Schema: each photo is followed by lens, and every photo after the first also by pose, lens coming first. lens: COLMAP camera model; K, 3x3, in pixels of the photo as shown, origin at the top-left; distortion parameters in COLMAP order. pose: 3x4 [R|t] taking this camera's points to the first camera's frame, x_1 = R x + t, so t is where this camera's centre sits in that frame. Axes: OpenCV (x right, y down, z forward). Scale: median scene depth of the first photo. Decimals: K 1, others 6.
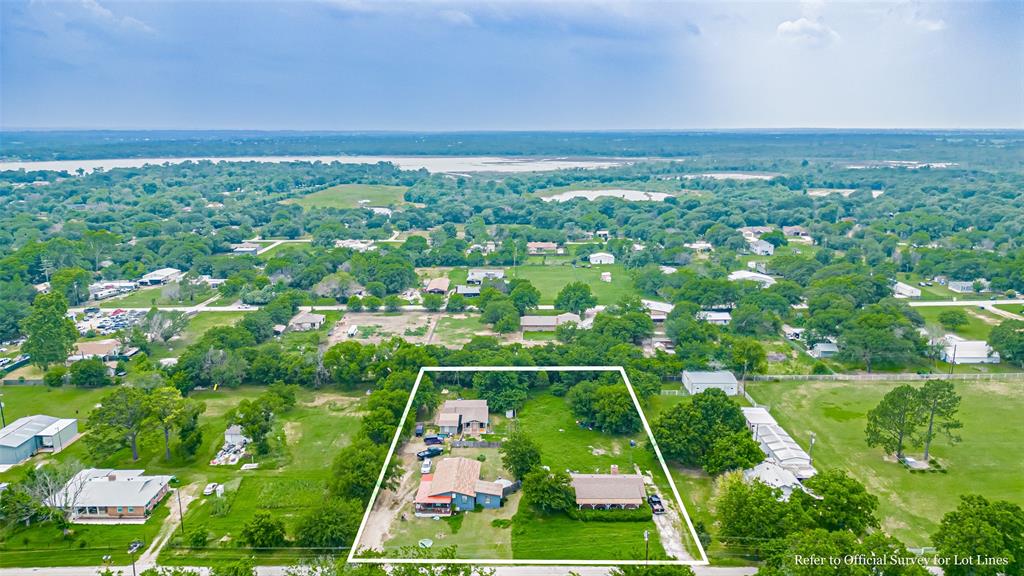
lens RADIAL K [[715.9, 0, 507.1], [0, 715.9, 287.9], [0, 0, 1]] dist [0.086628, -0.097388]
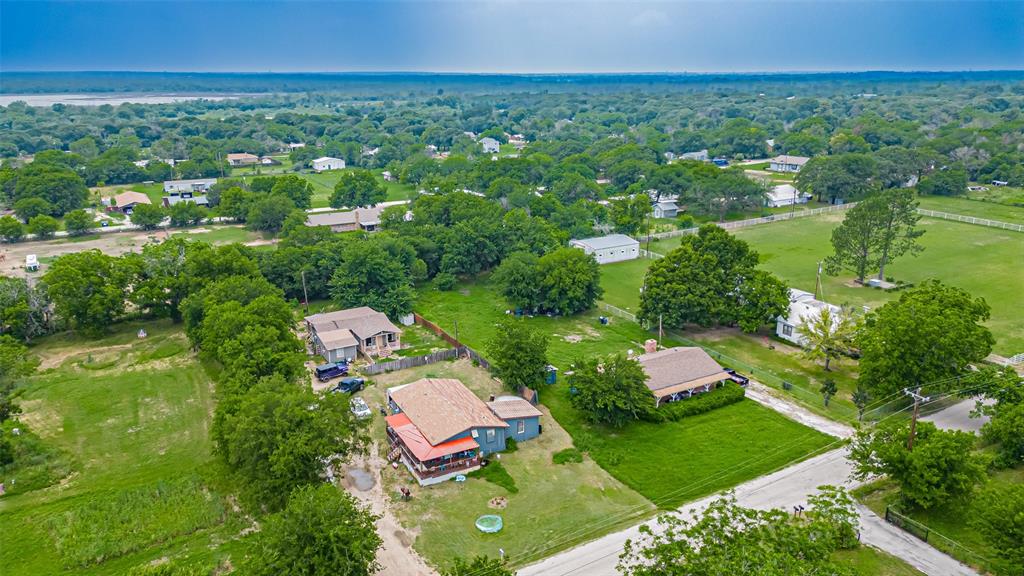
lens RADIAL K [[715.9, 0, 507.1], [0, 715.9, 287.9], [0, 0, 1]] dist [0.086628, -0.097388]
pose [[0.868059, -0.144109, 0.475085, -0.240284], [0.110406, 0.989016, 0.098272, 0.095349], [-0.484029, -0.032853, 0.874435, 0.389466]]
